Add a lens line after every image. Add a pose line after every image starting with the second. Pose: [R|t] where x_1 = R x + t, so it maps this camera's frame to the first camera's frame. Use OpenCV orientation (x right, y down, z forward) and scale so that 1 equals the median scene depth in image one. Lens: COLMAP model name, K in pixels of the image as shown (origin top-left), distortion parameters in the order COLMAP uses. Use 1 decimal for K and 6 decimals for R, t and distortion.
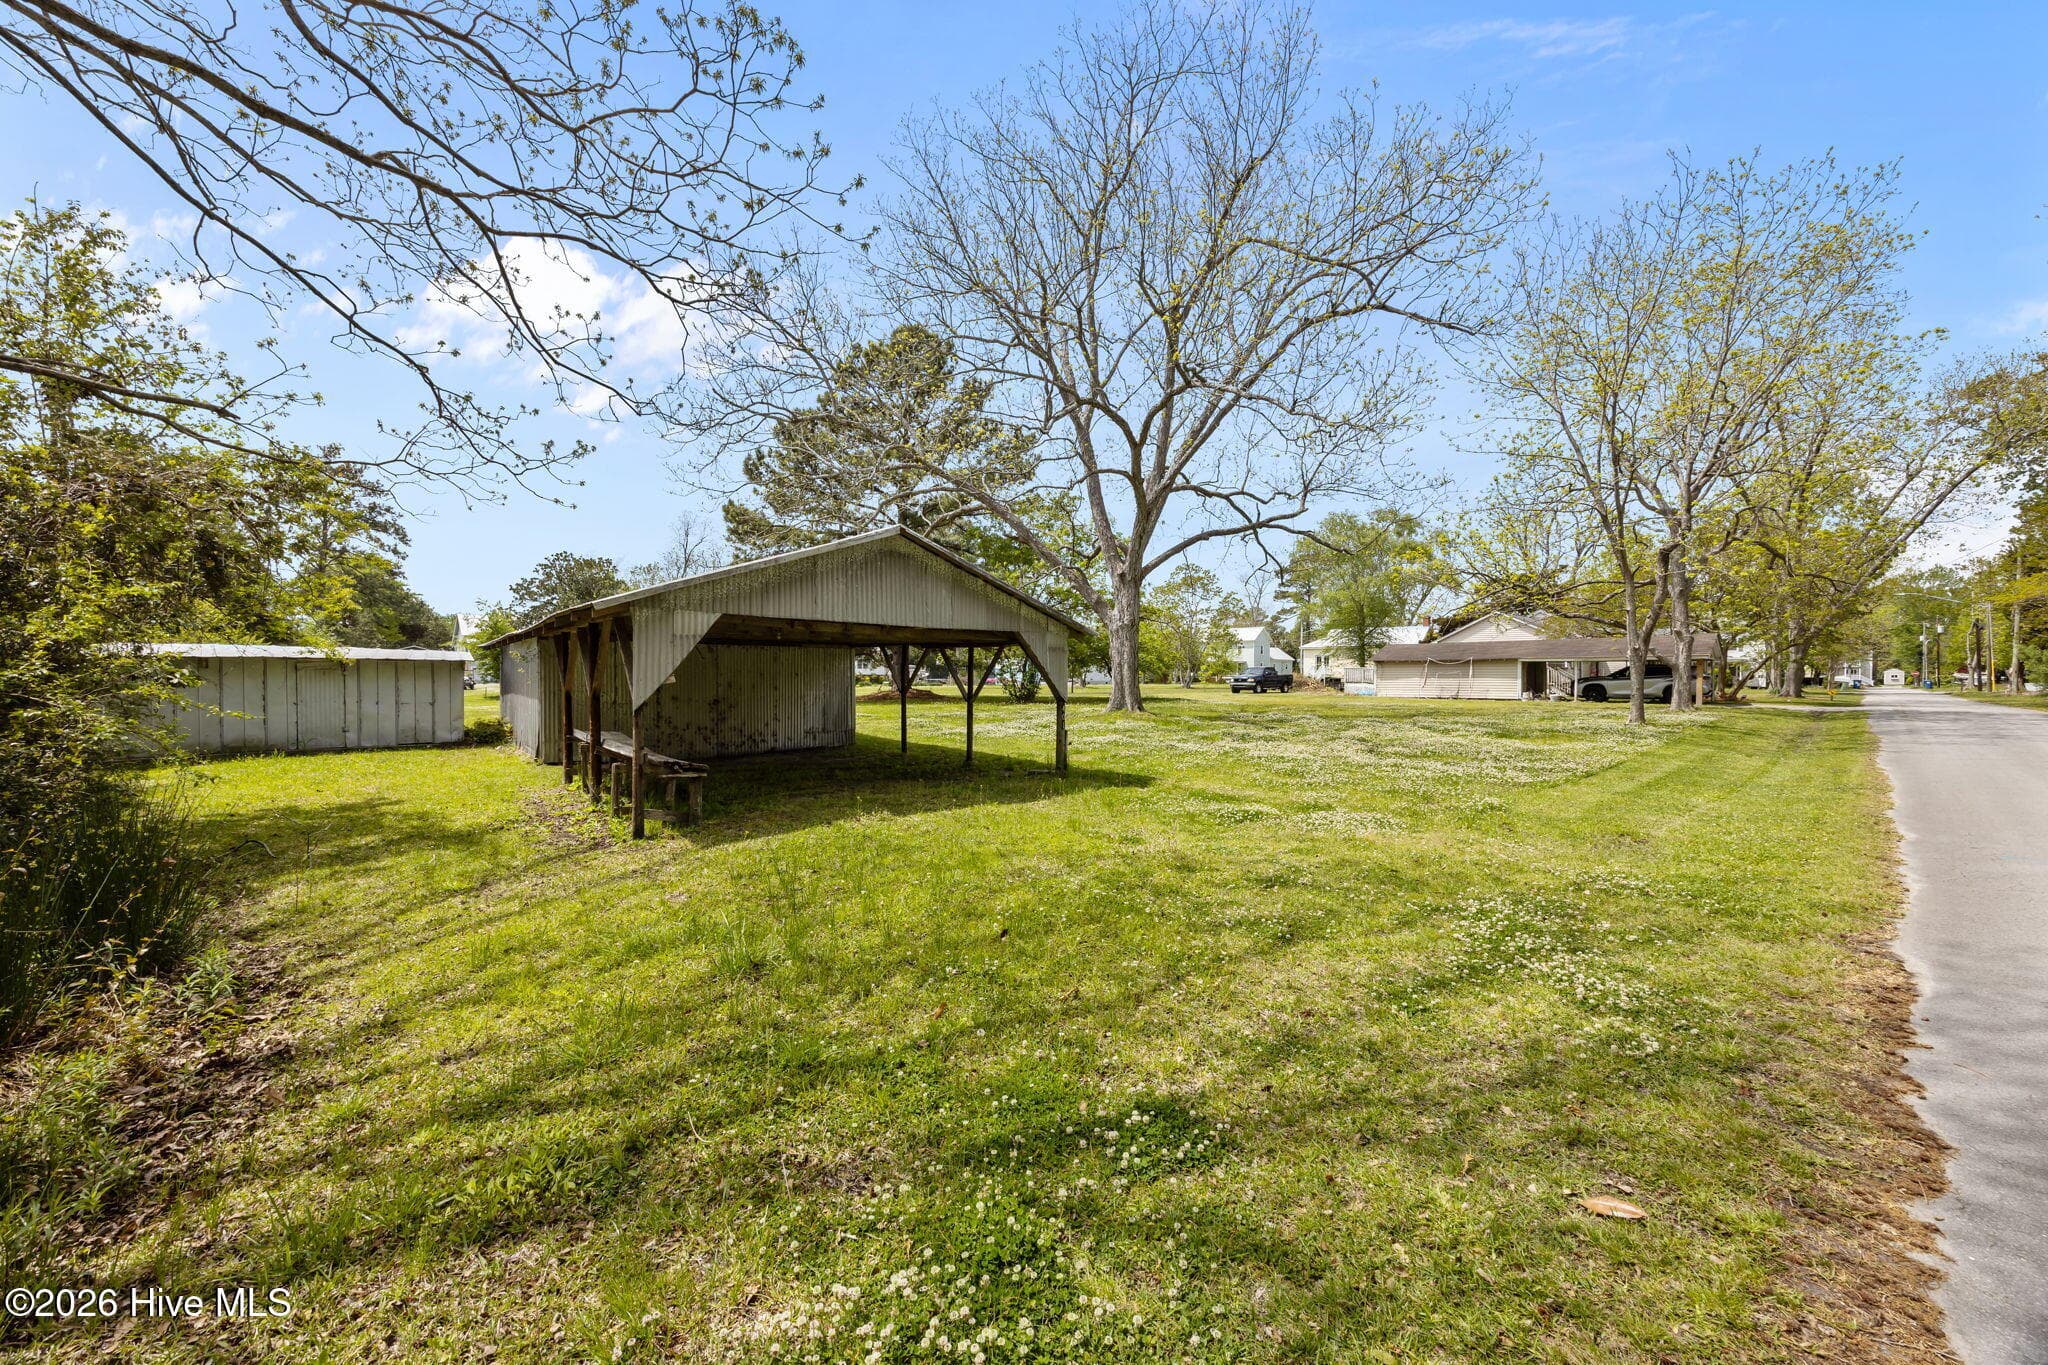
lens RADIAL K [[798.7, 0, 1024.8], [0, 798.7, 685.0], [0, 0, 1]] dist [0.003812, 0.000058]
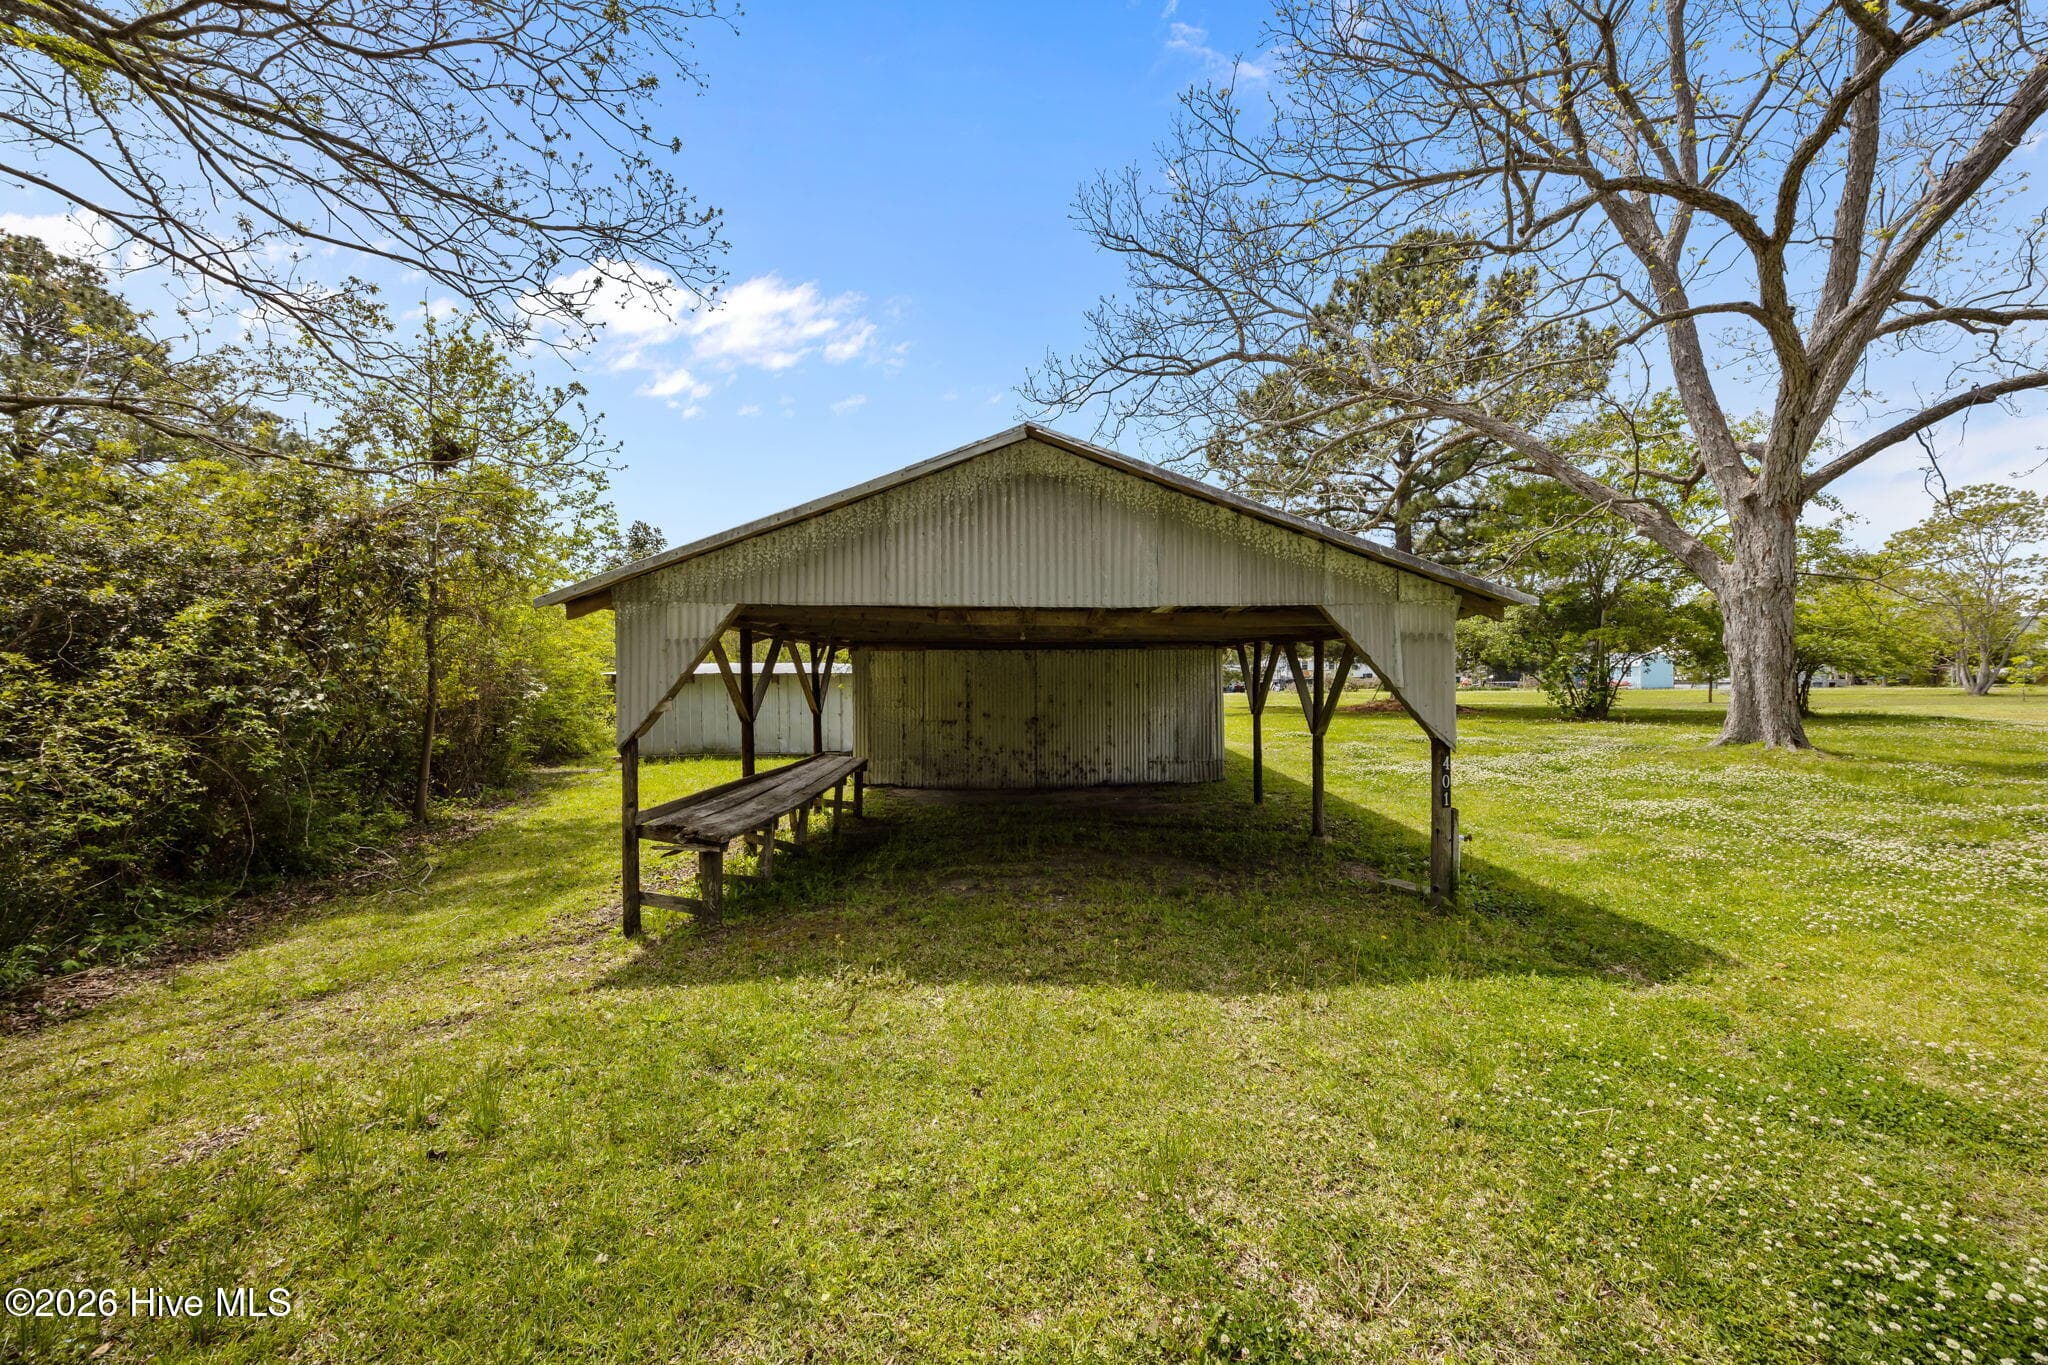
lens RADIAL K [[798.7, 0, 1021.9], [0, 798.7, 677.8], [0, 0, 1]] dist [0.003812, 0.000058]
pose [[0.776114, -0.009144, -0.630526, 0.082216], [0.001975, 0.999925, -0.012070, -0.008639], [0.630590, 0.008123, 0.776074, 0.260778]]
